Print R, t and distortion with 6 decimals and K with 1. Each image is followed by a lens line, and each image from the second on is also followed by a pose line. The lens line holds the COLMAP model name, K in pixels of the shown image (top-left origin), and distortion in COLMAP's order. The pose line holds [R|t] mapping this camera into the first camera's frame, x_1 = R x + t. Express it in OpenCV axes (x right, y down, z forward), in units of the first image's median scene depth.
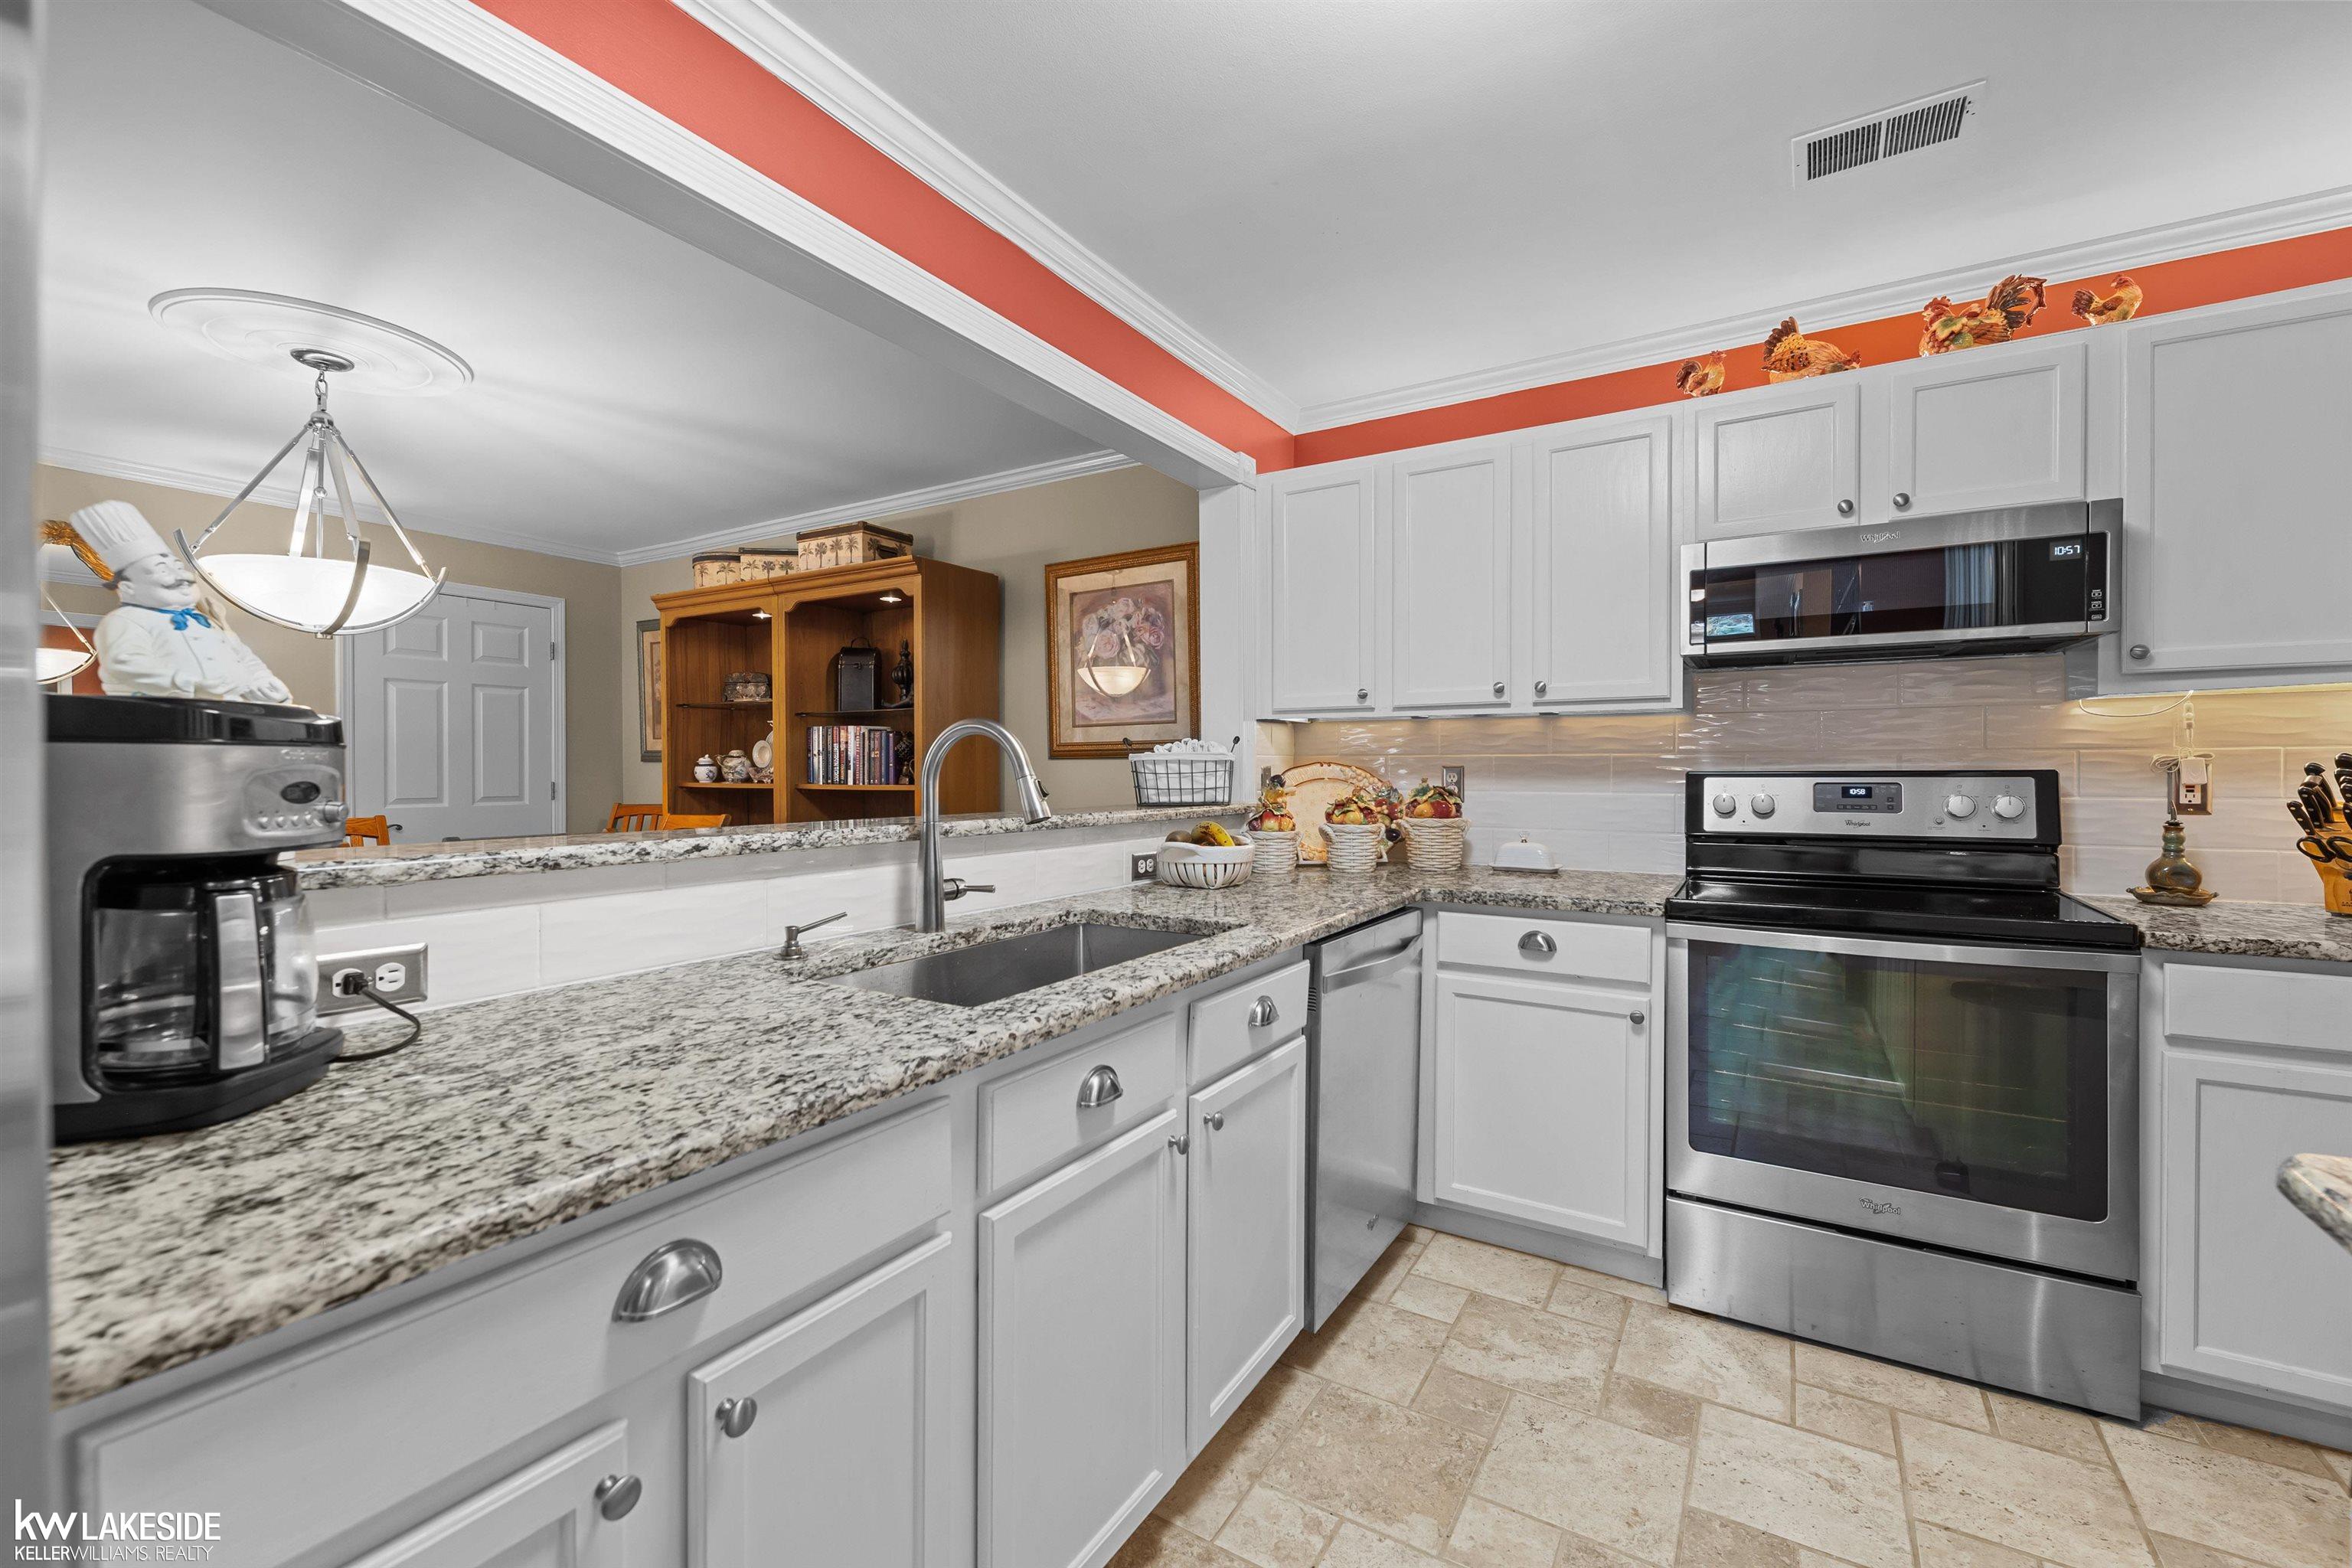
lens RADIAL K [[964.0, 0, 1161.3], [0, 964.0, 769.5], [0, 0, 1]] dist [0.005856, -0.000349]
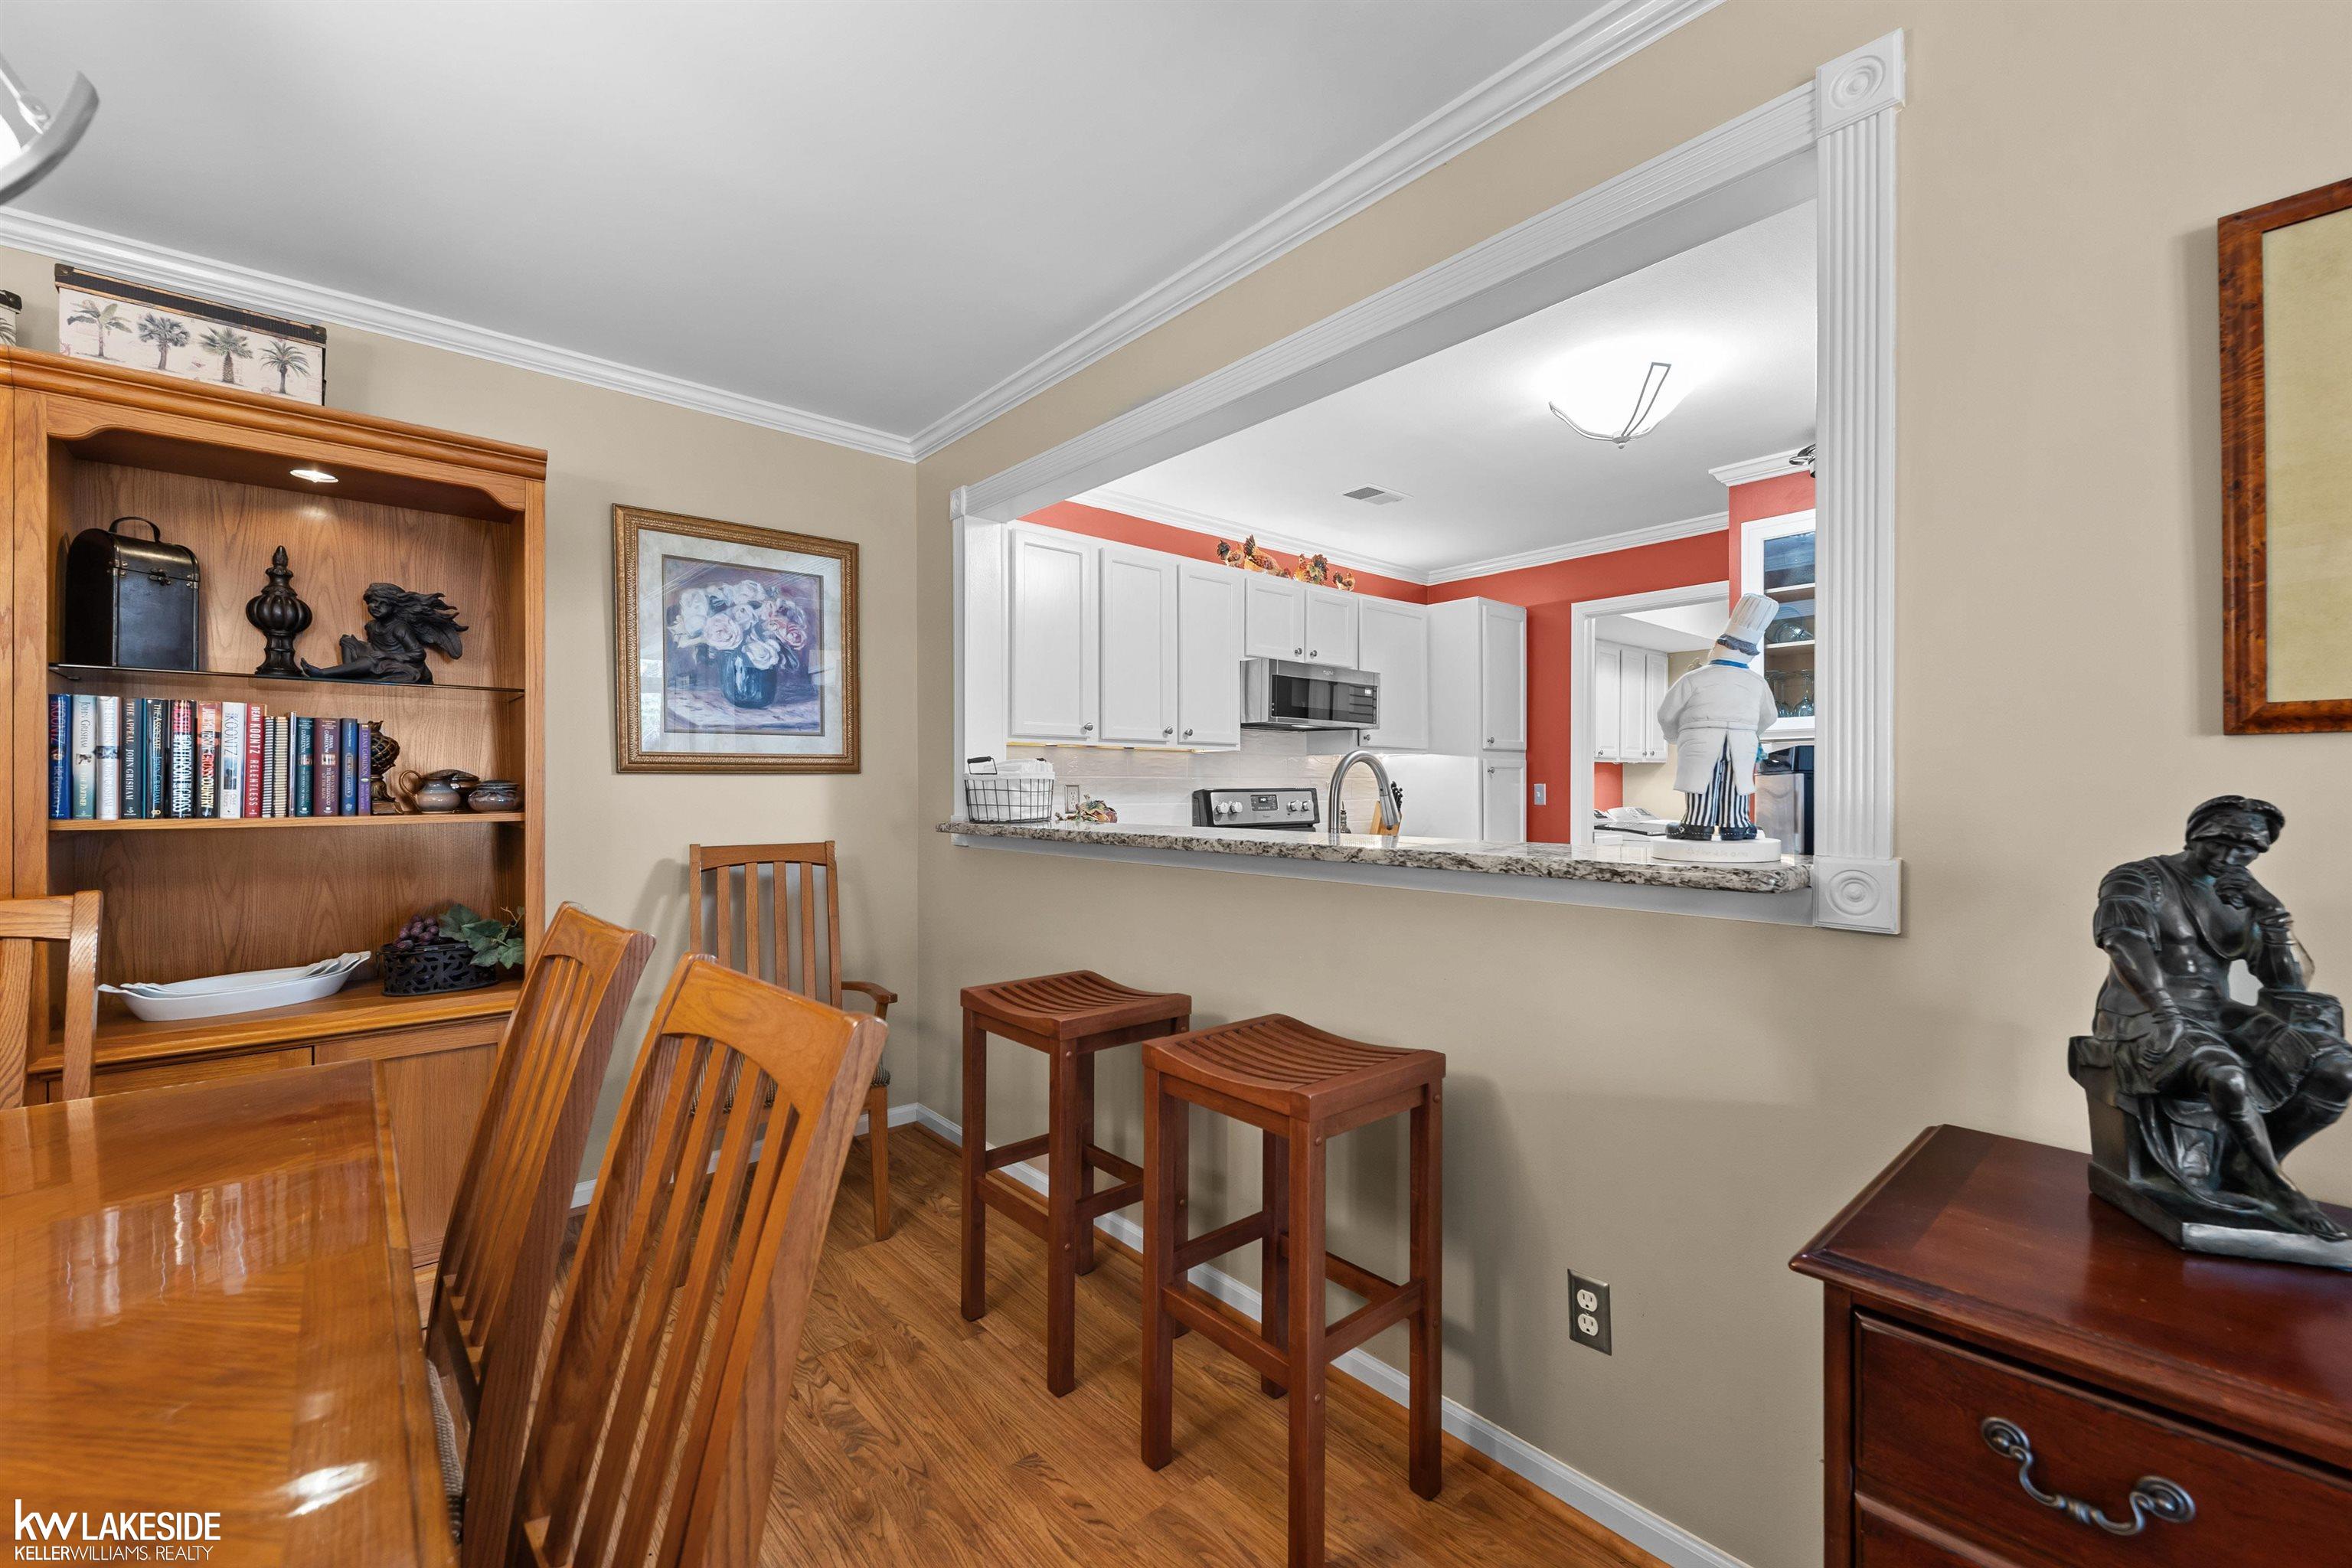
lens RADIAL K [[959.2, 0, 1176.0], [0, 959.2, 784.0], [0, 0, 1]] dist [0.001761, -0.000074]
pose [[0.293227, 0.001181, 0.956042, -1.205868], [-0.001494, 0.999999, -0.000777, -0.004521], [-0.956042, -0.001200, 0.293229, 0.677610]]
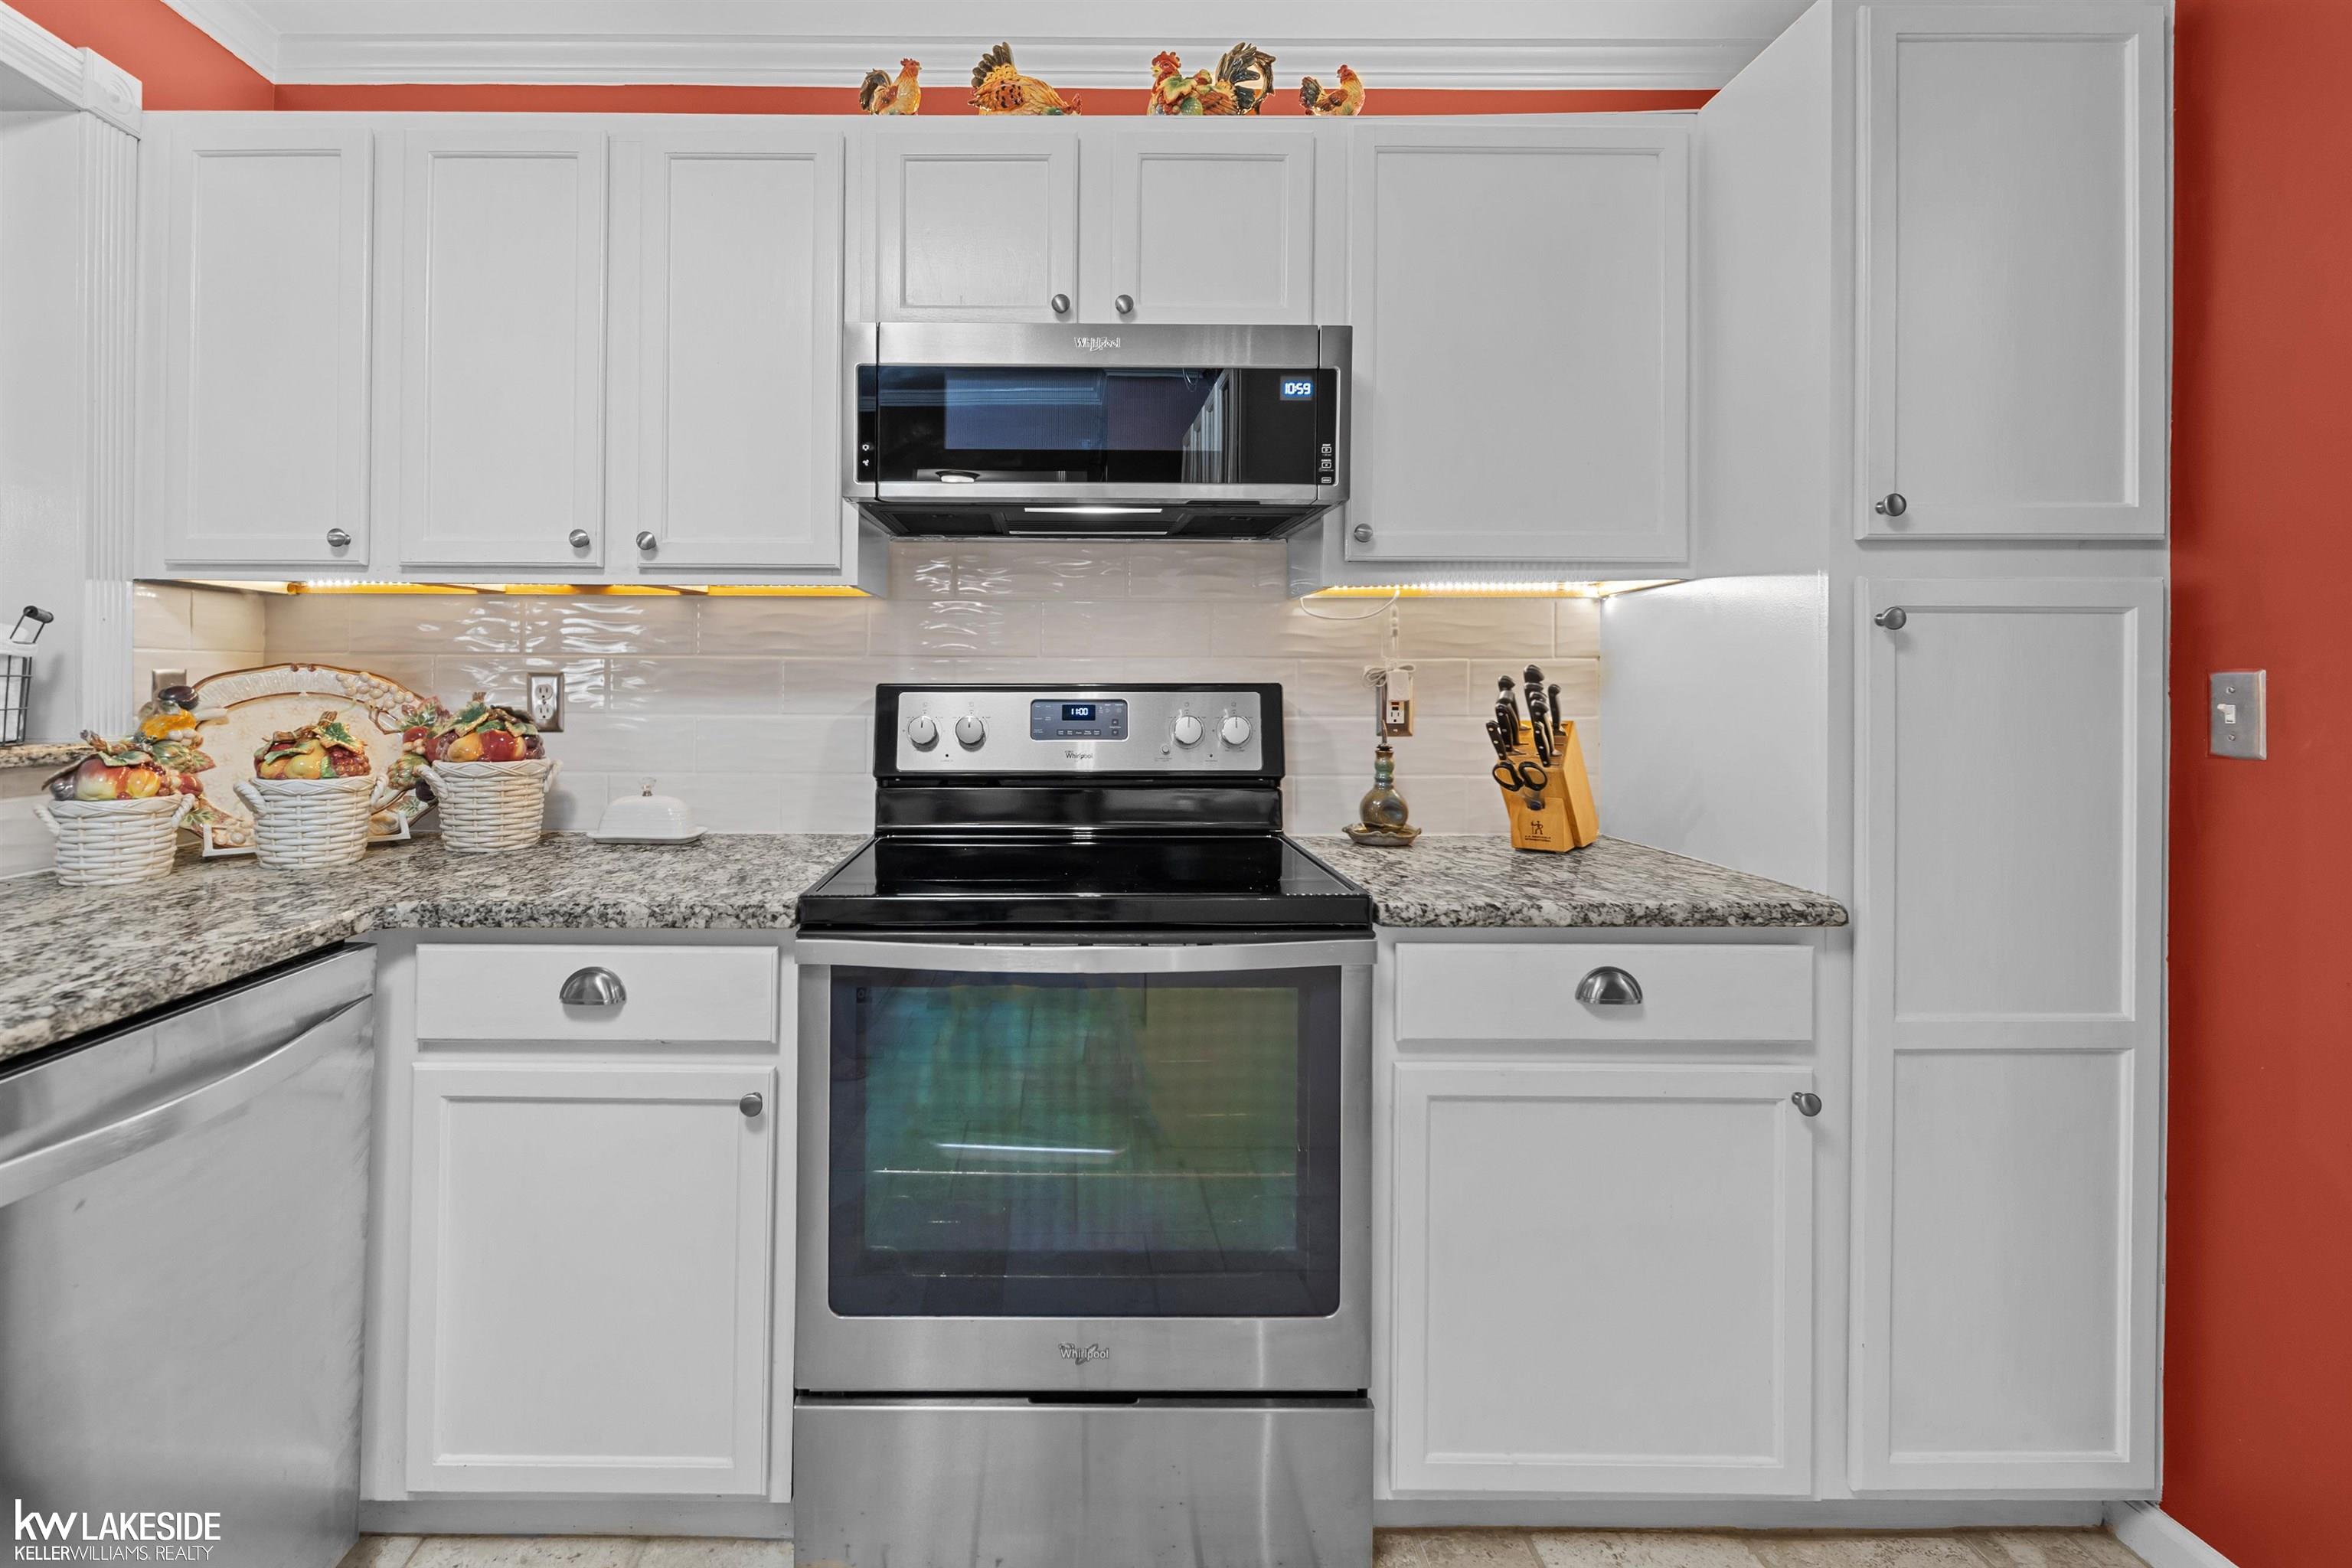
lens RADIAL K [[1052.9, 0, 1045.5], [0, 1052.9, 687.3], [0, 0, 1]] dist [0.002544, 0.000082]
pose [[0.853290, 0.004619, 0.521417, 0.308068], [-0.005527, 0.999985, 0.000187, 0.004771], [-0.521408, -0.003042, 0.853302, 0.362588]]
